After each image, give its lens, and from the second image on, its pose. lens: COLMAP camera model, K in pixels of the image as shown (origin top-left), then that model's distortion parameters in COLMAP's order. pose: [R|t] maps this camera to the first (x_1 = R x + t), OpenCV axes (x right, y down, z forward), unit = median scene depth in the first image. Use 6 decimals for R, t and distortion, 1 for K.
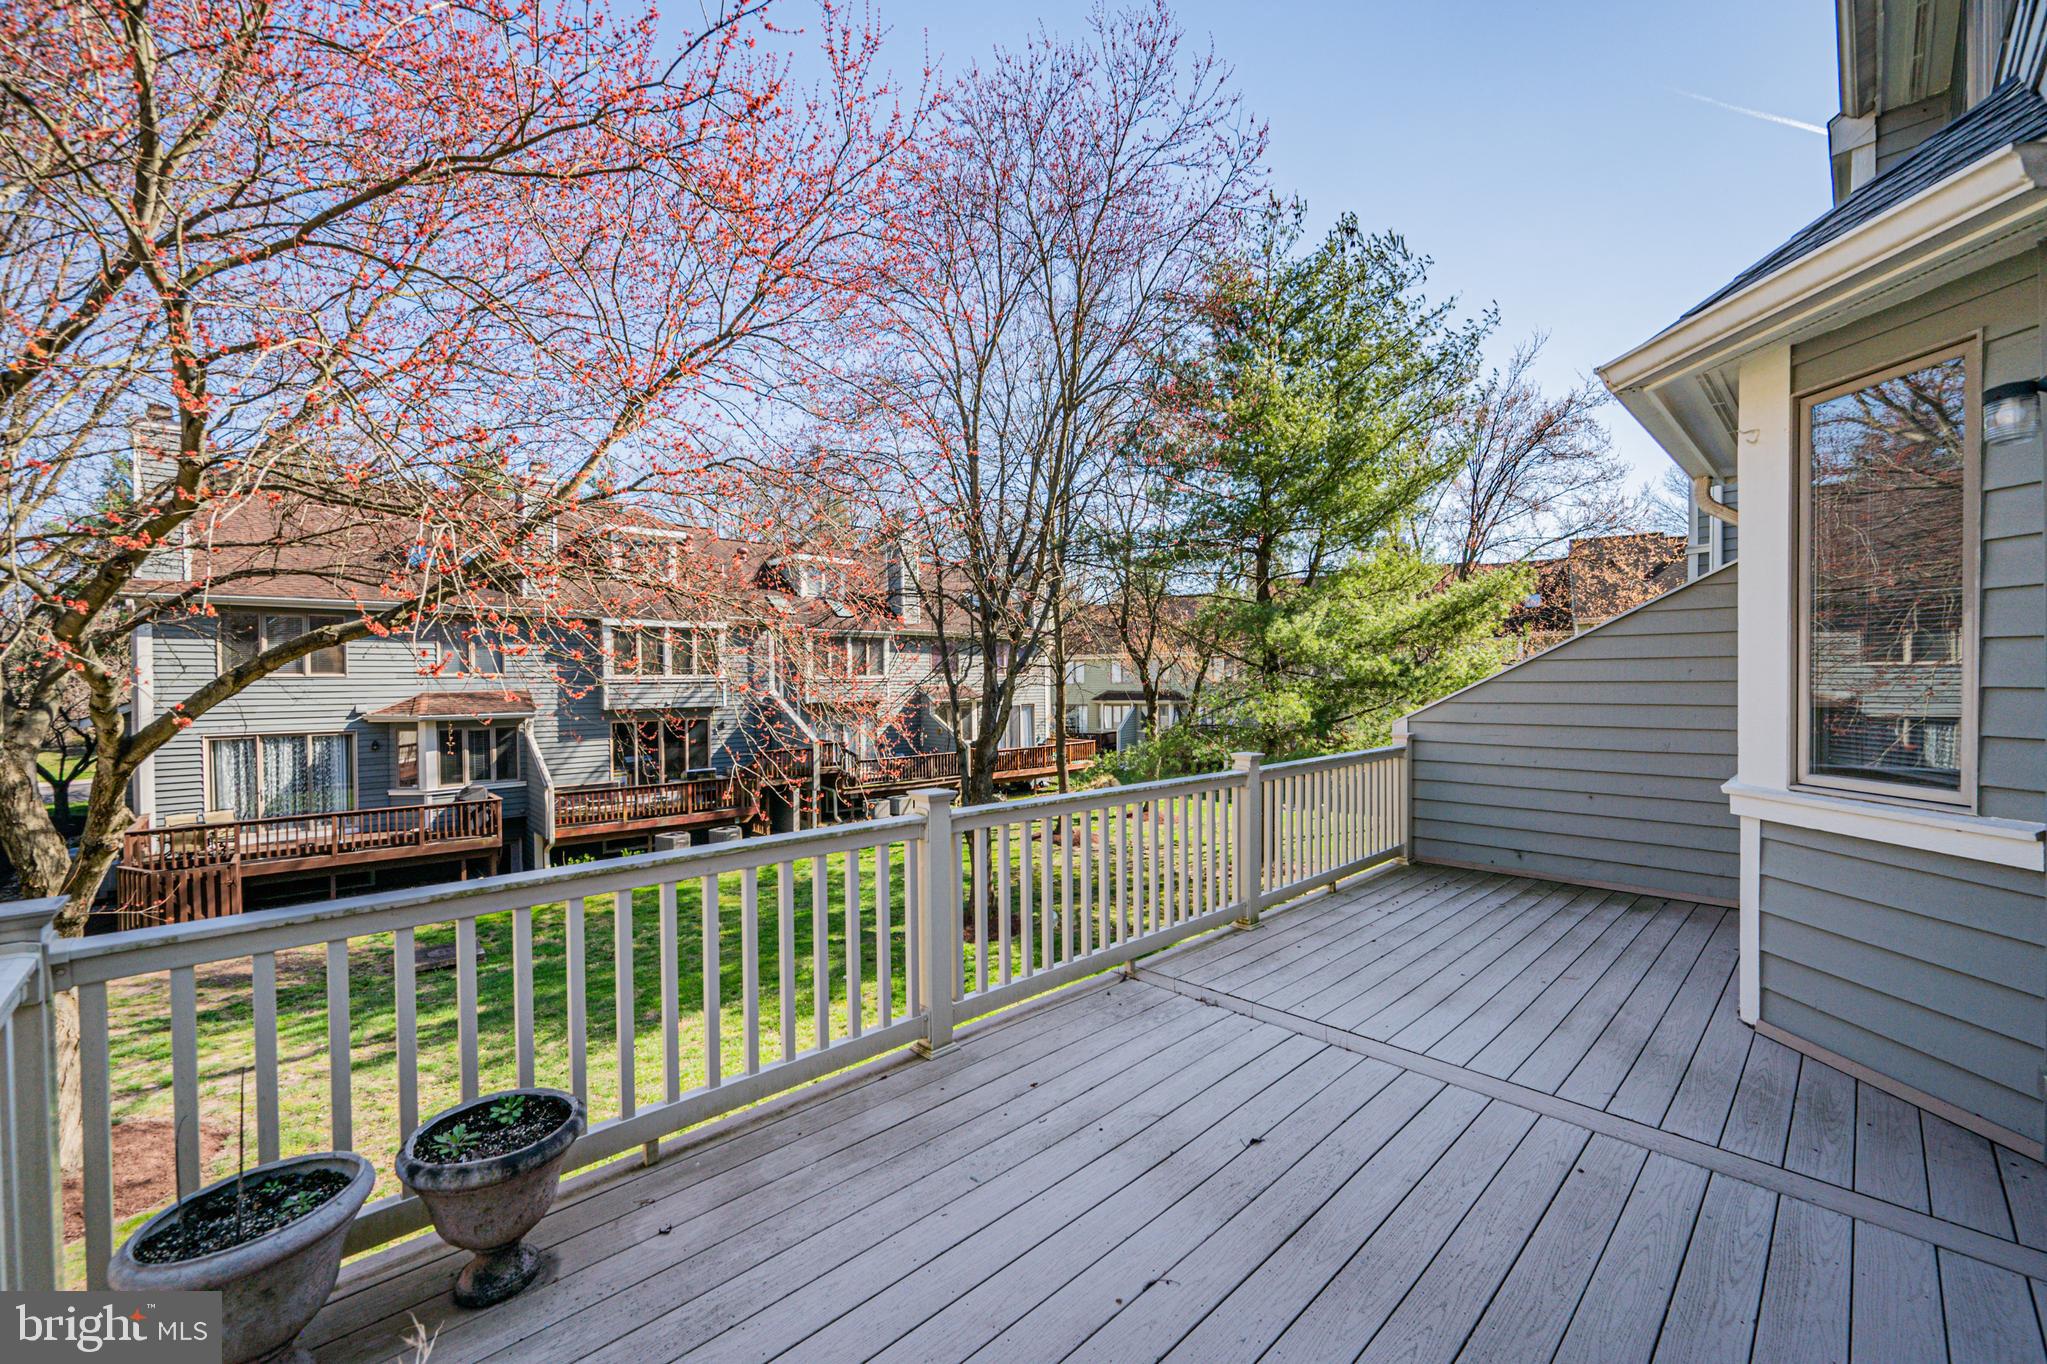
lens RADIAL K [[842.7, 0, 1023.5], [0, 842.7, 682.0], [0, 0, 1]] dist [0.001530, 0.000229]
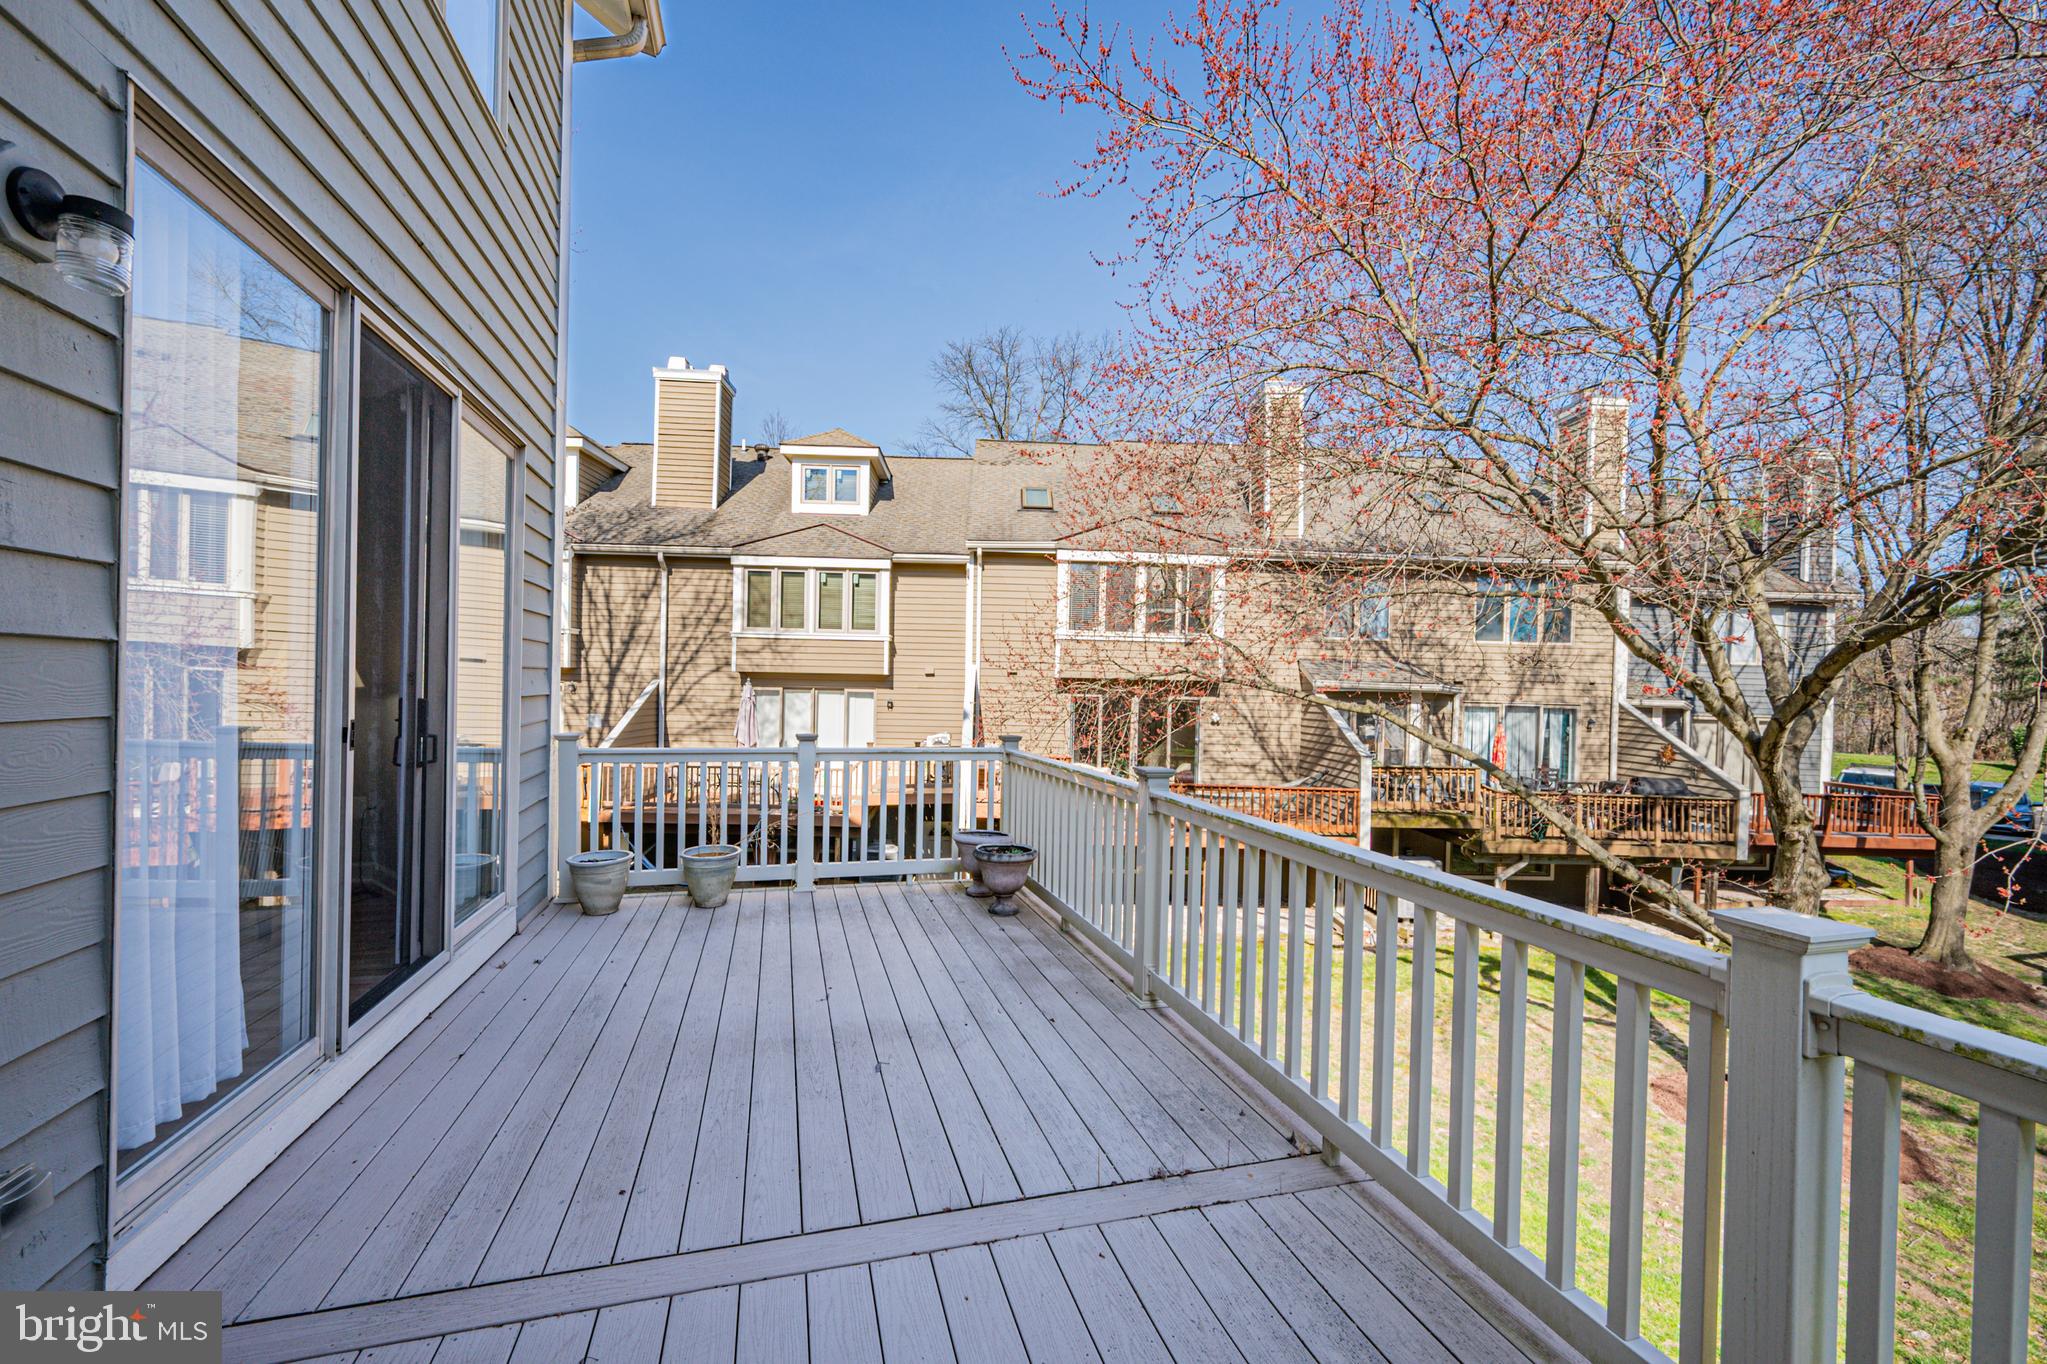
lens RADIAL K [[842.7, 0, 1023.5], [0, 842.7, 682.0], [0, 0, 1]] dist [0.001530, 0.000229]
pose [[-0.480053, -0.005613, -0.877221, 1.199292], [-0.017929, 0.999833, 0.003414, 0.006701], [0.877056, 0.017367, -0.480074, 1.721105]]
